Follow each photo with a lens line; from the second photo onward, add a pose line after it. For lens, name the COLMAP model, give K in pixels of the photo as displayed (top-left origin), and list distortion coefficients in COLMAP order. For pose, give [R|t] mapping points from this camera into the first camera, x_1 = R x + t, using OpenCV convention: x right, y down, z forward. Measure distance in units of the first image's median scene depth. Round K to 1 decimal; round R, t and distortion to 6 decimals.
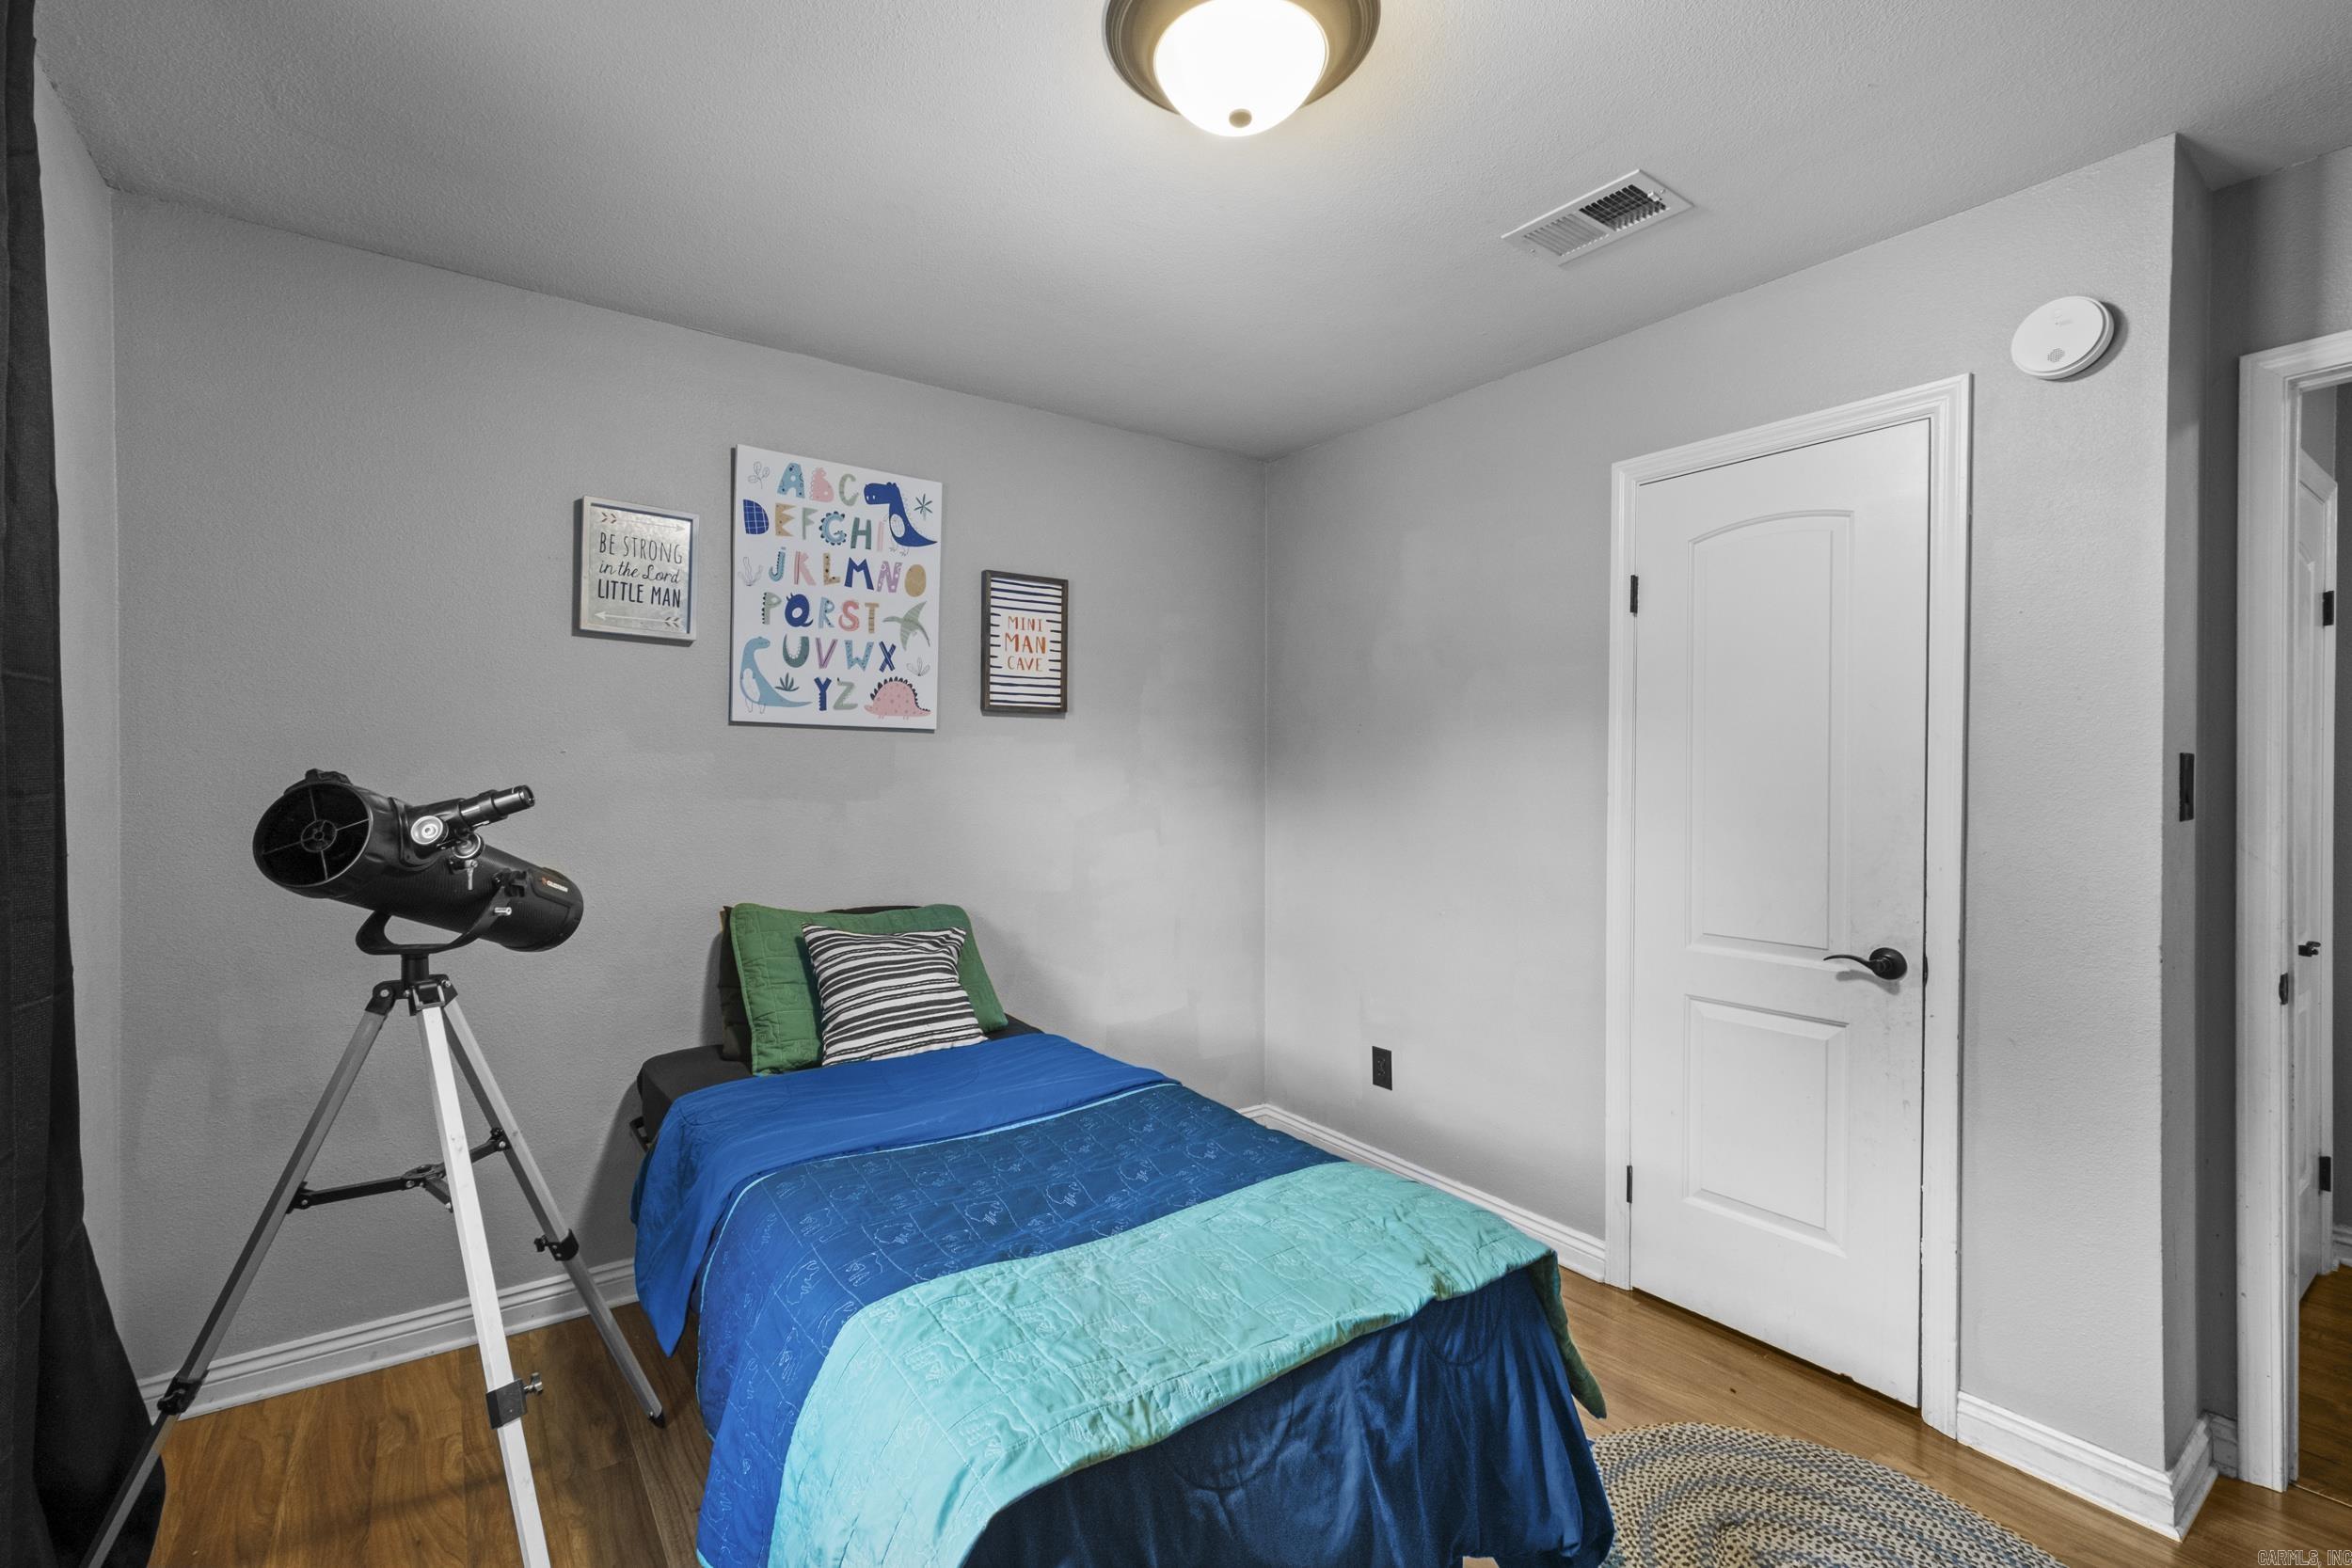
lens RADIAL K [[1018.9, 0, 1176.0], [0, 1018.9, 784.0], [0, 0, 1]] dist [0.000091, 0.000043]
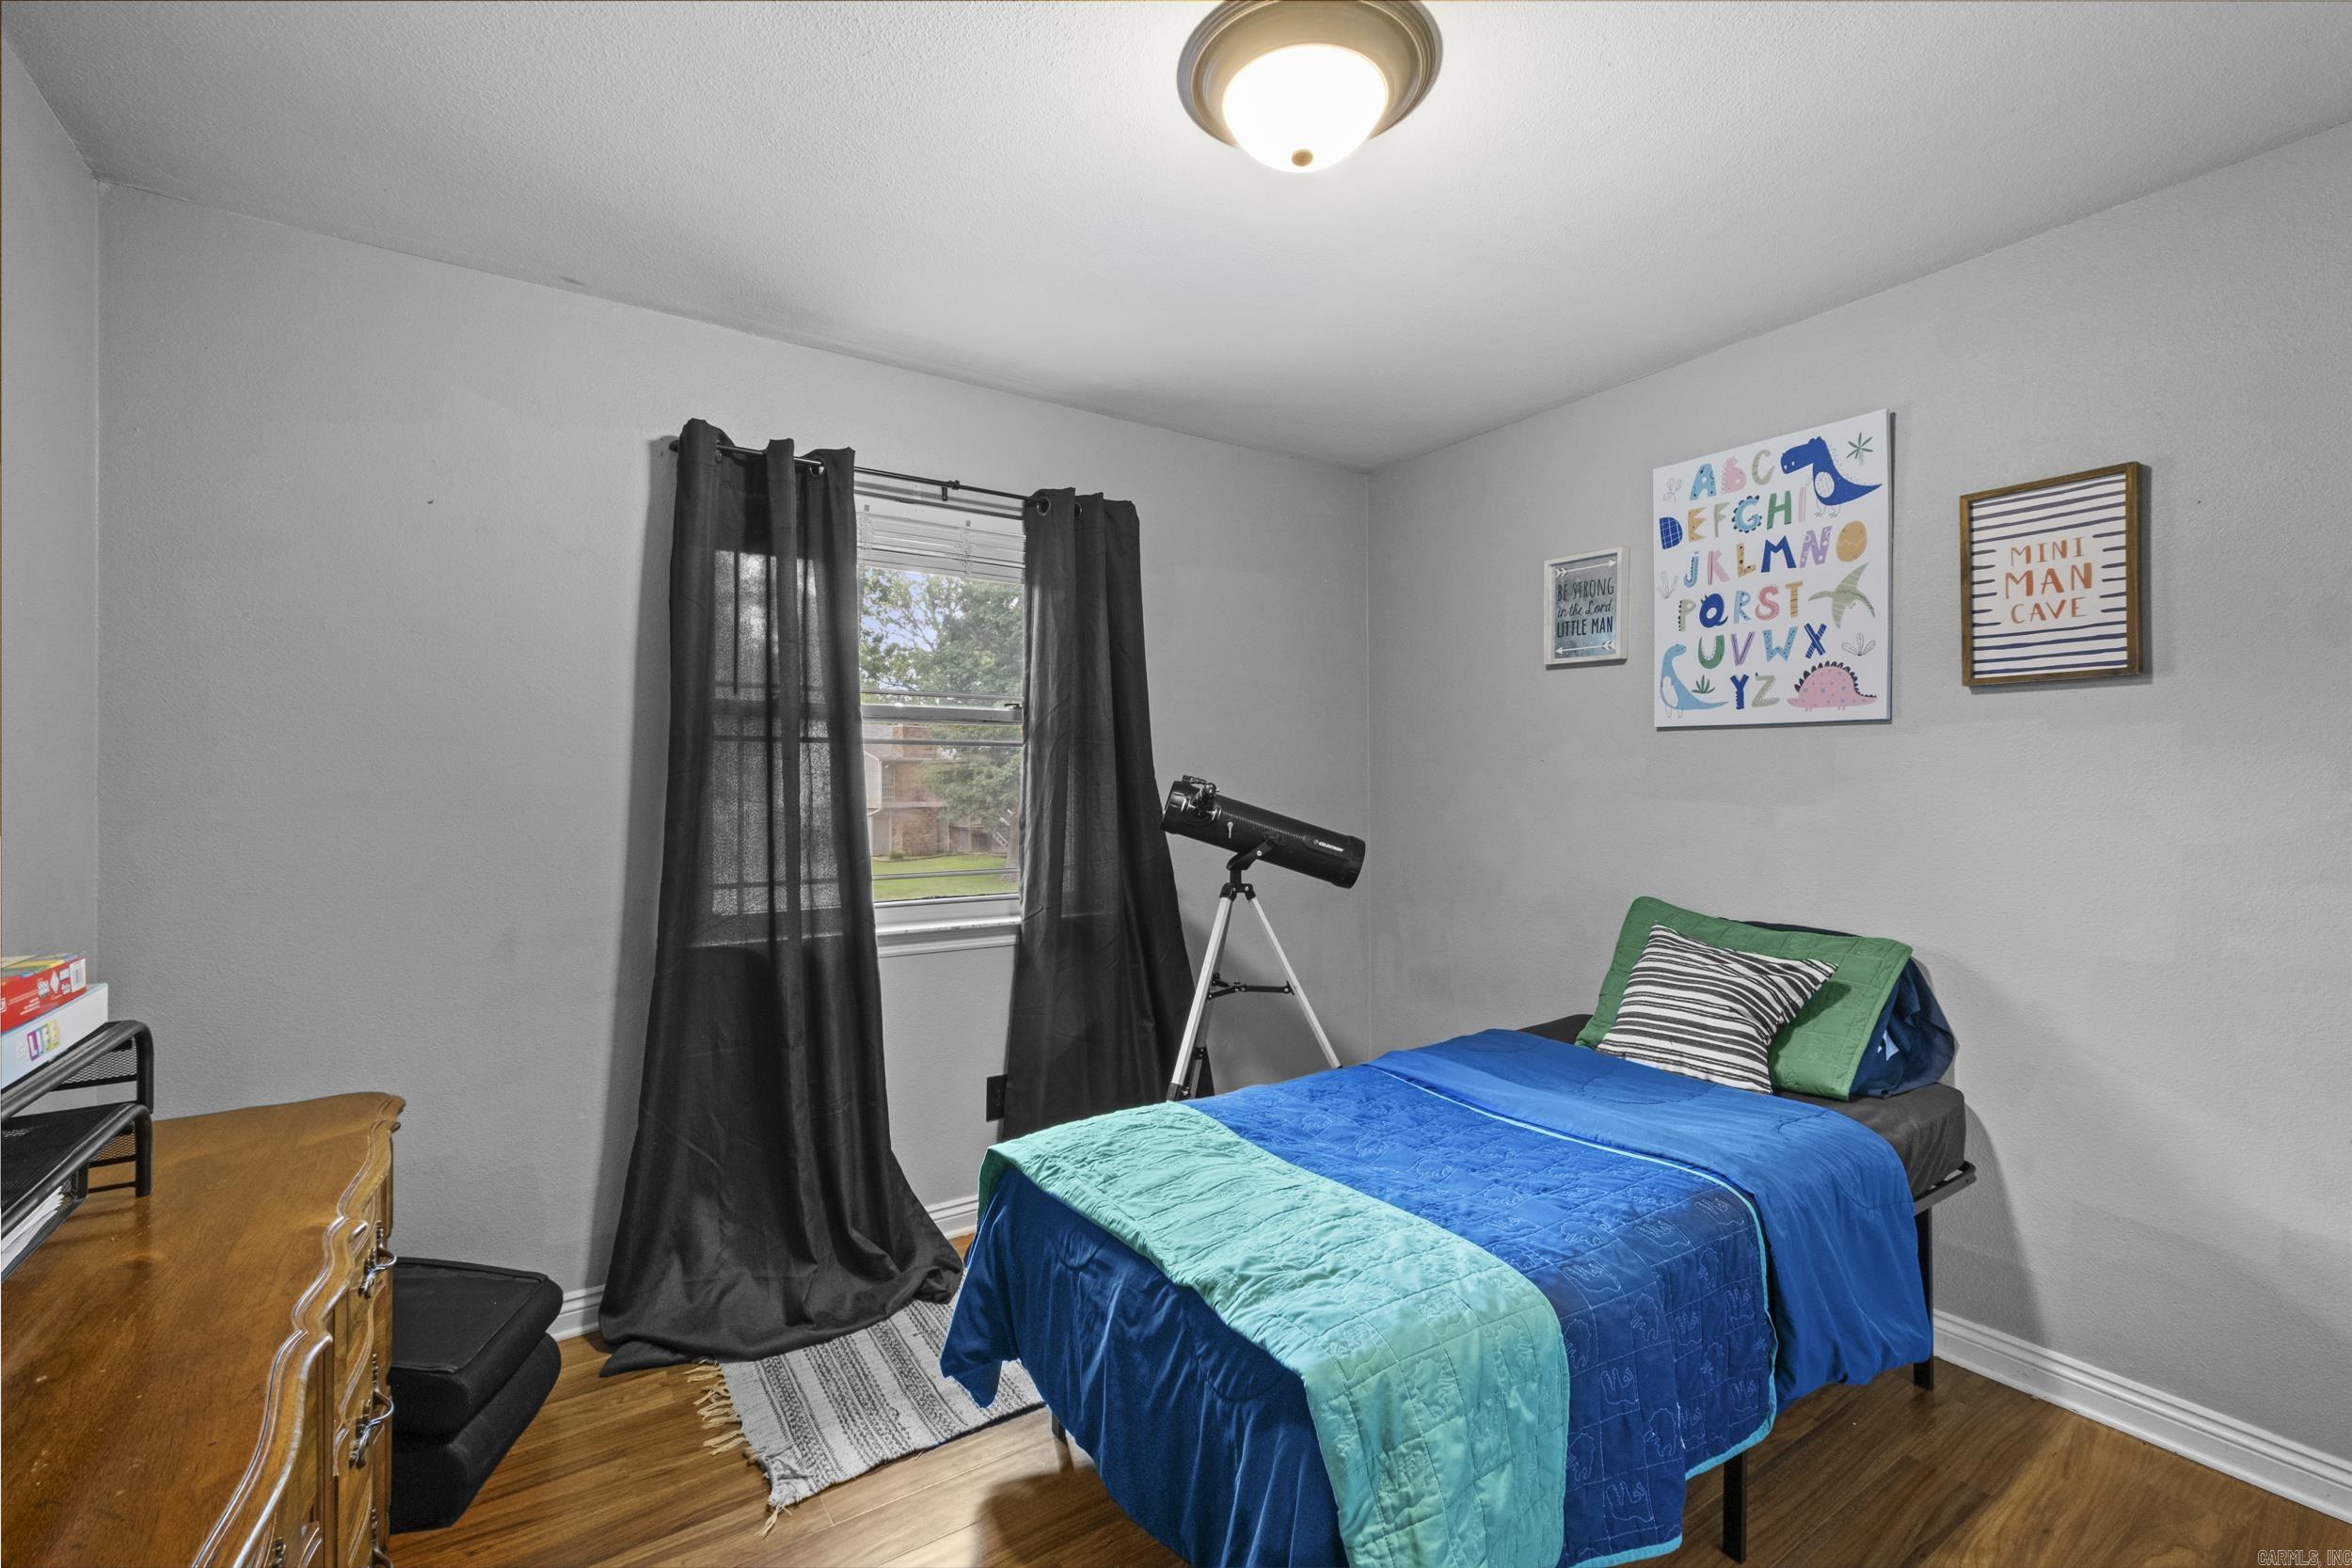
lens RADIAL K [[1007.1, 0, 1144.0], [0, 1007.1, 787.1], [0, 0, 1]] dist [-0.010610, -0.000045]
pose [[-0.061015, 0.003346, -0.998131, 0.618670], [-0.006796, 0.999970, 0.003768, 0.000865], [0.998114, 0.007013, -0.060990, 0.498529]]
